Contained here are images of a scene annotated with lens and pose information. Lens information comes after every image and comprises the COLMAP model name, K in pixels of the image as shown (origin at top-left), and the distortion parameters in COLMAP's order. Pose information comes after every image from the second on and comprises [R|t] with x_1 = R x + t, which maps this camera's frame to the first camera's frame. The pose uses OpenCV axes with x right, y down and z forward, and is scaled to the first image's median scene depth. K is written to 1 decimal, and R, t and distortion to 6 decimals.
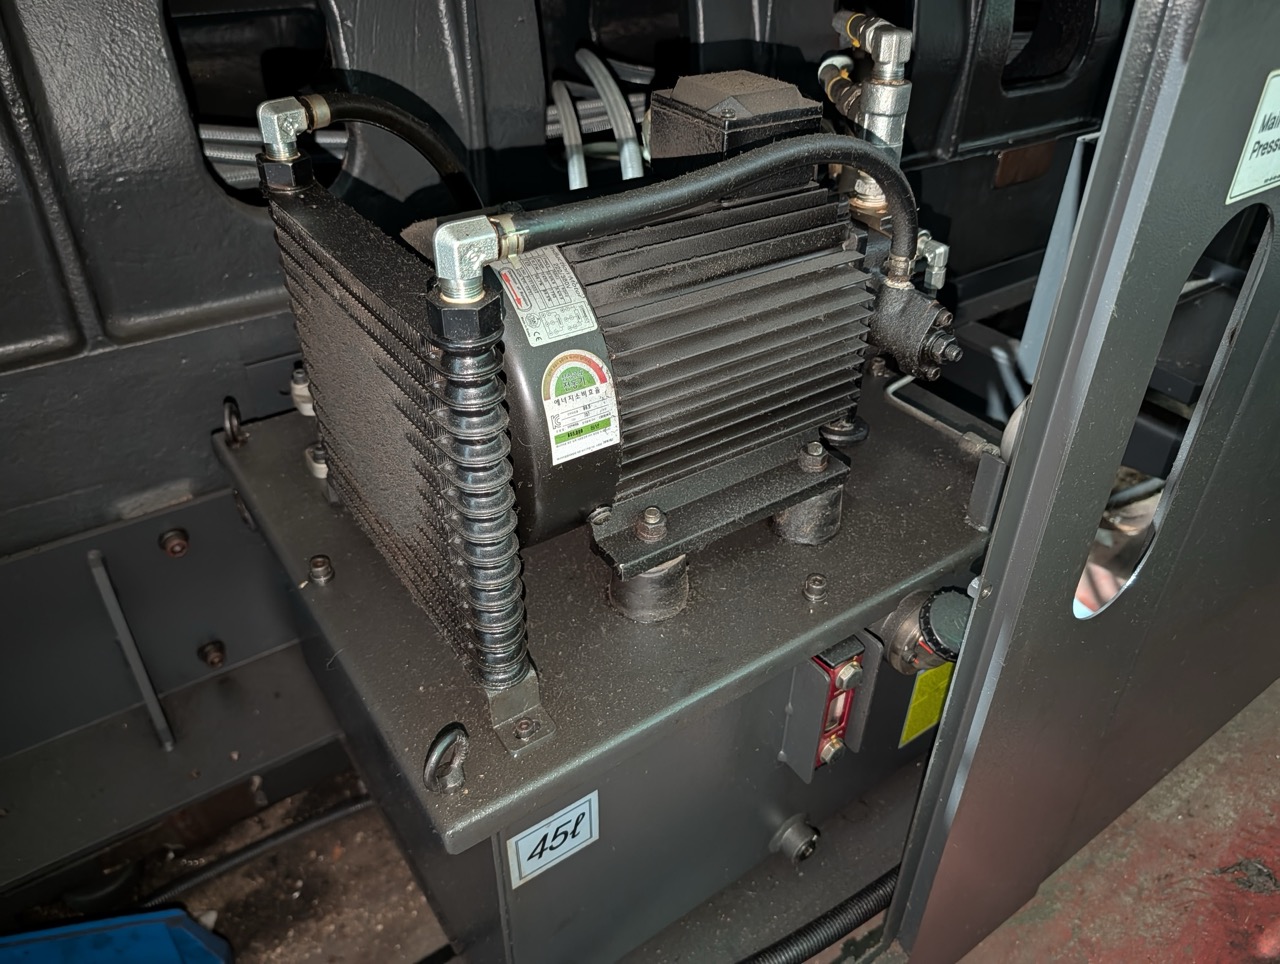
lens RADIAL K [[935.4, 0, 651.8], [0, 935.4, 484.6], [0, 0, 1]] dist [0.011130, -0.021715]
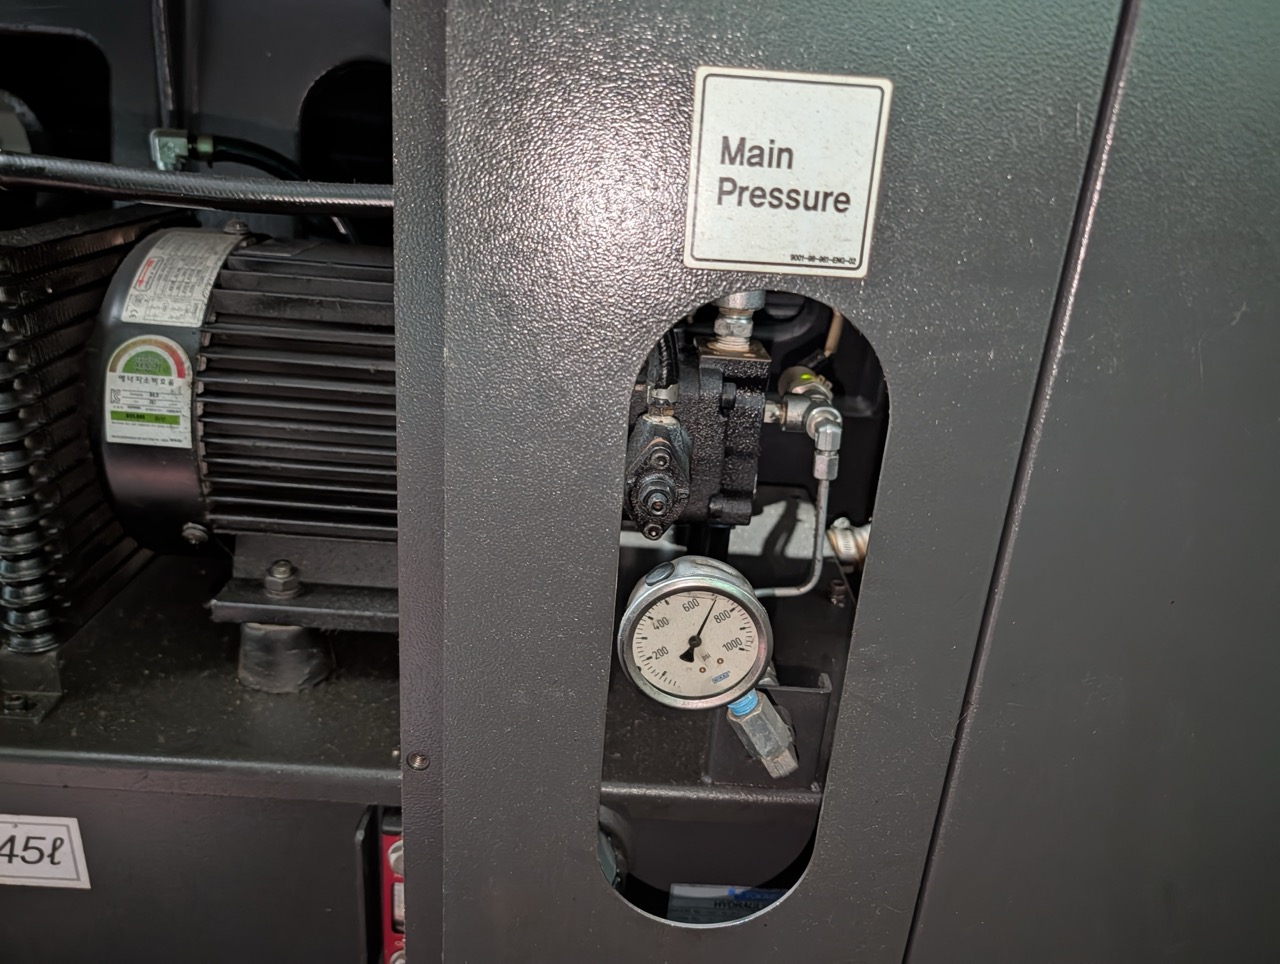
lens RADIAL K [[935.4, 0, 651.8], [0, 935.4, 484.6], [0, 0, 1]] dist [0.011130, -0.021715]
pose [[0.826102, 0.252928, -0.503570, 0.873659], [-0.373486, 0.914902, -0.153172, -0.041404], [0.421976, 0.314612, 0.850268, 0.417882]]
